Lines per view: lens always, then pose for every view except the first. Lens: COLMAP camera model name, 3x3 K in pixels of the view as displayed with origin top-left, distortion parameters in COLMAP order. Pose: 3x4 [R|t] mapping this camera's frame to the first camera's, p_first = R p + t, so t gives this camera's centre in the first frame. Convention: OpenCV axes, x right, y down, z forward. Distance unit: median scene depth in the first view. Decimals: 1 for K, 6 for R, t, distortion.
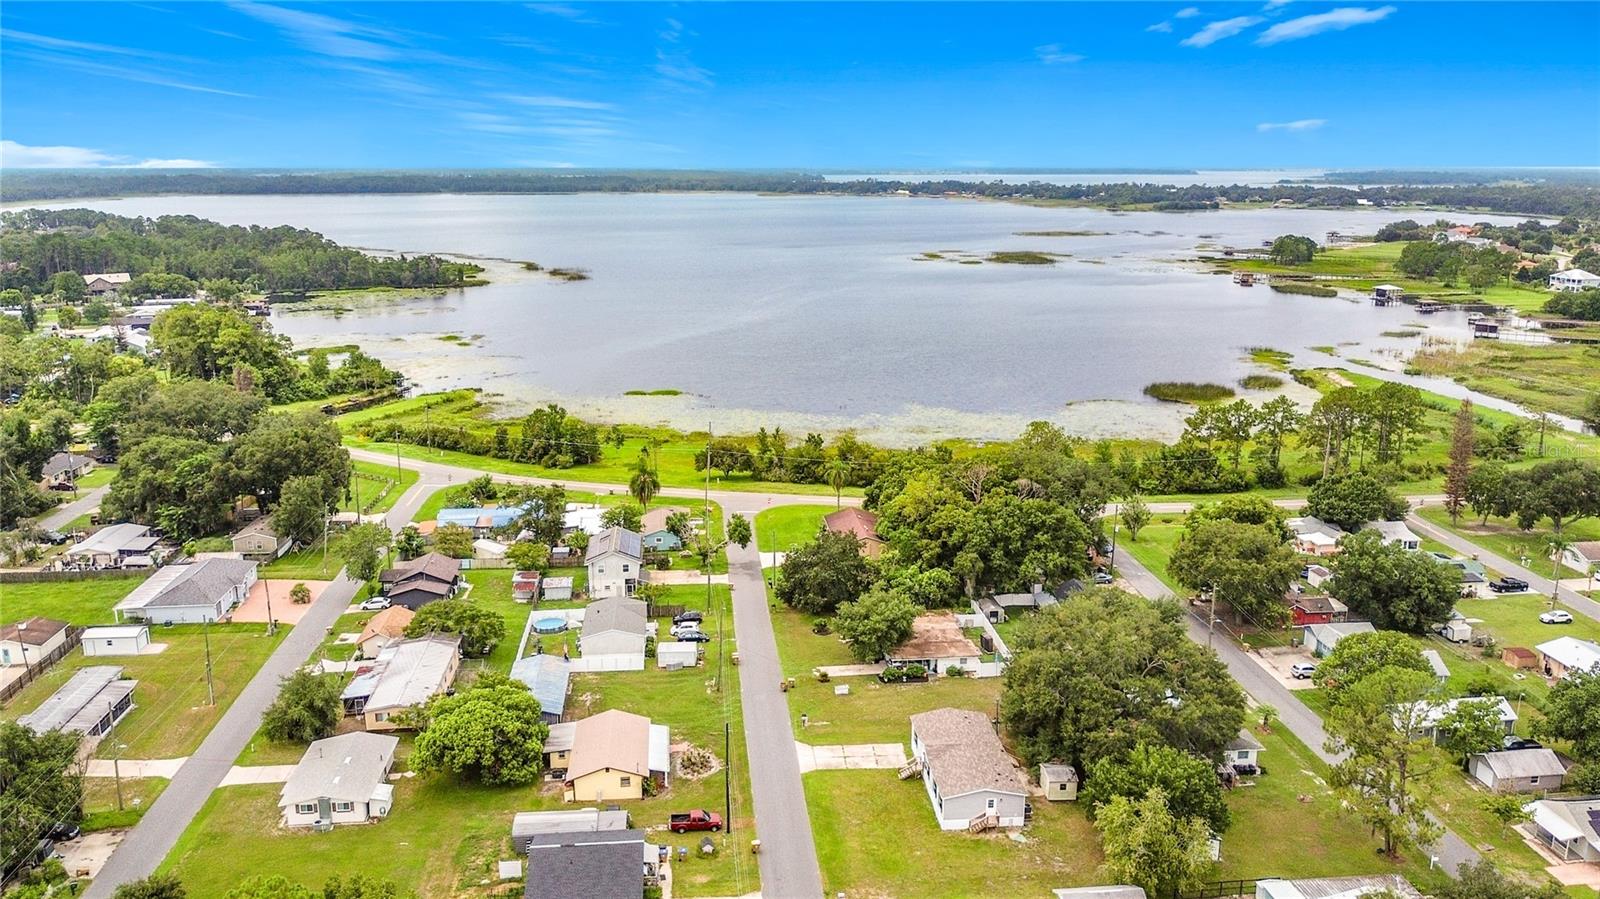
lens RADIAL K [[1214.3, 0, 793.0], [0, 1214.3, 420.5], [0, 0, 1]] dist [0.032377, -0.077538]
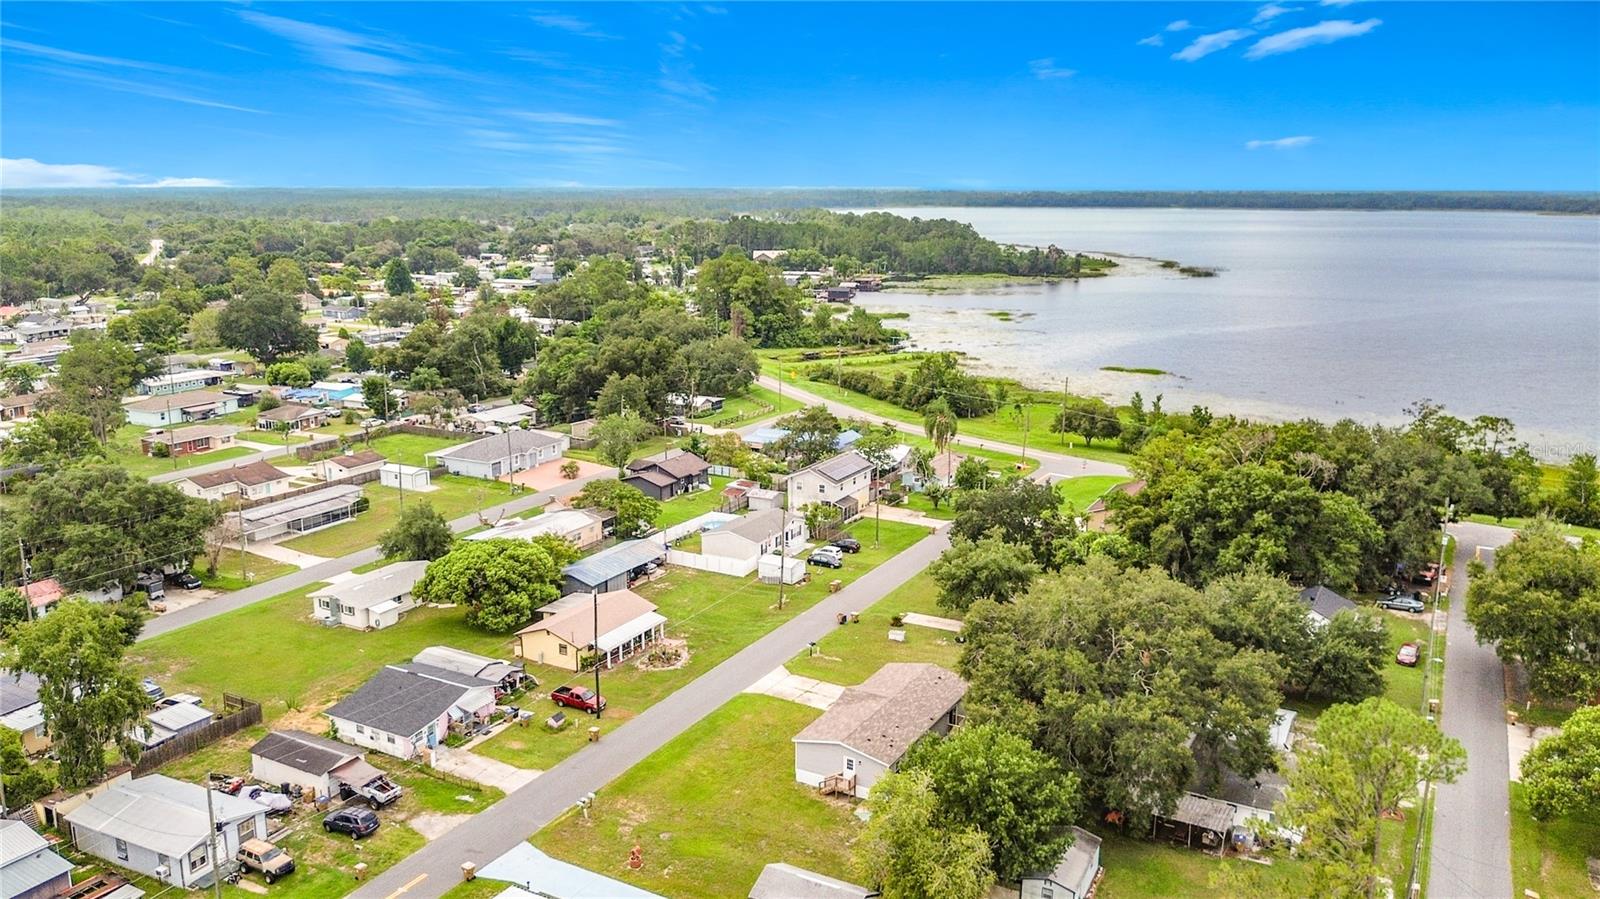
lens RADIAL K [[1214.3, 0, 793.0], [0, 1214.3, 420.5], [0, 0, 1]] dist [0.032377, -0.077538]
pose [[0.821320, 0.108289, -0.560095, 0.417830], [-0.119630, 0.992681, 0.016501, 0.064866], [0.557783, 0.053451, 0.828264, 0.240526]]
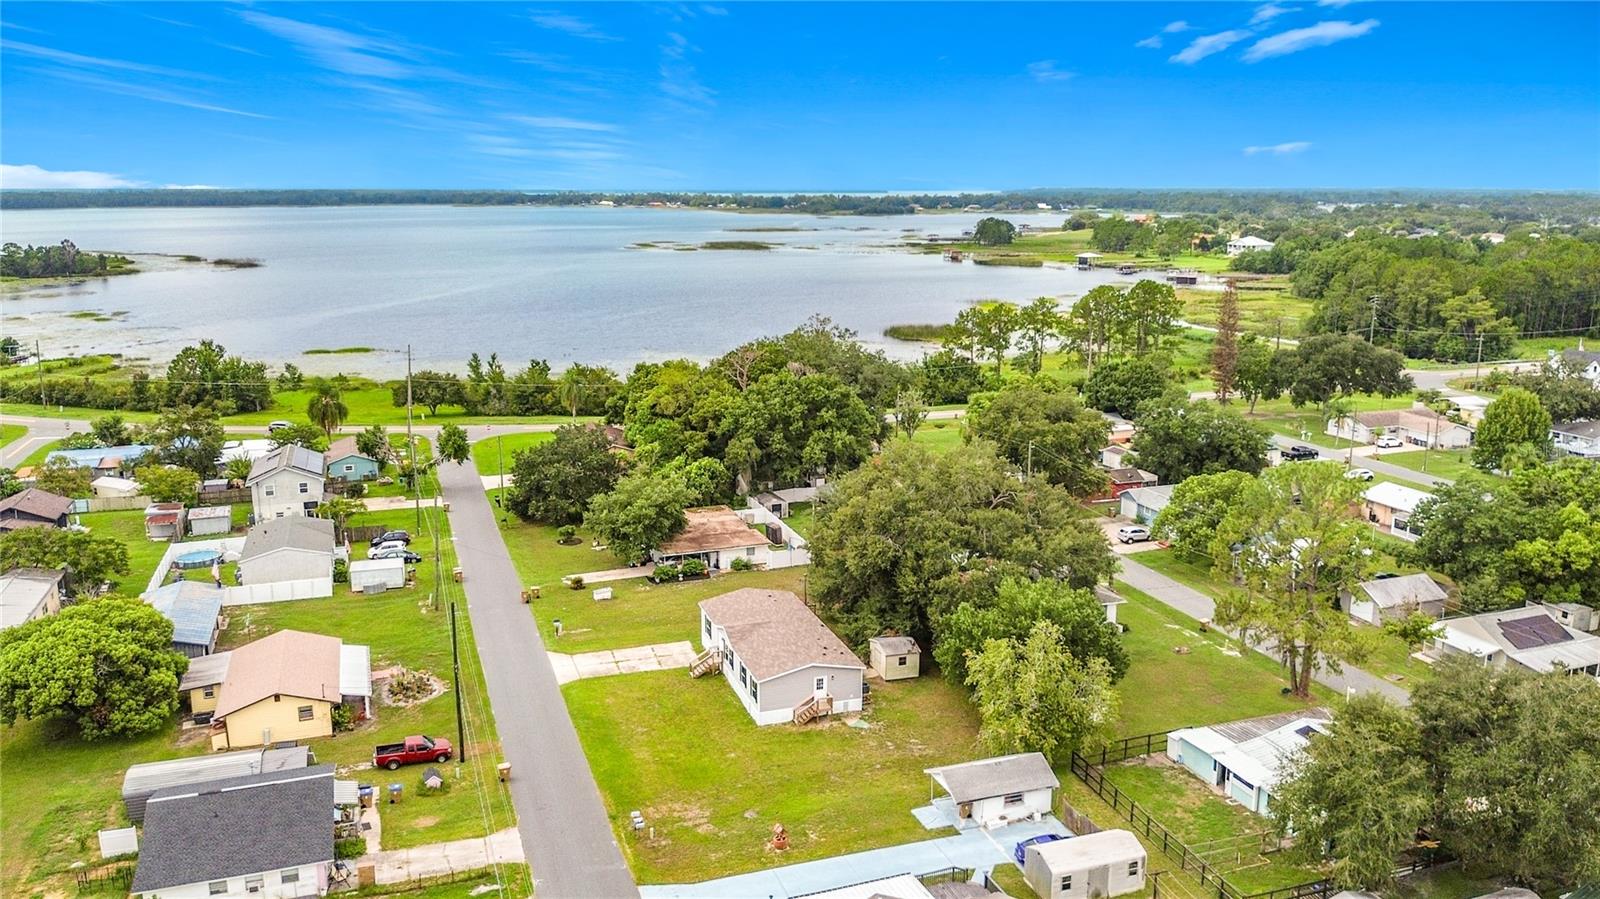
lens RADIAL K [[1214.3, 0, 793.0], [0, 1214.3, 420.5], [0, 0, 1]] dist [0.032377, -0.077538]
pose [[0.971142, -0.046545, 0.233916, -0.017544], [0.051505, 0.998558, -0.015137, 0.122675], [-0.232874, 0.026748, 0.972139, 0.201079]]
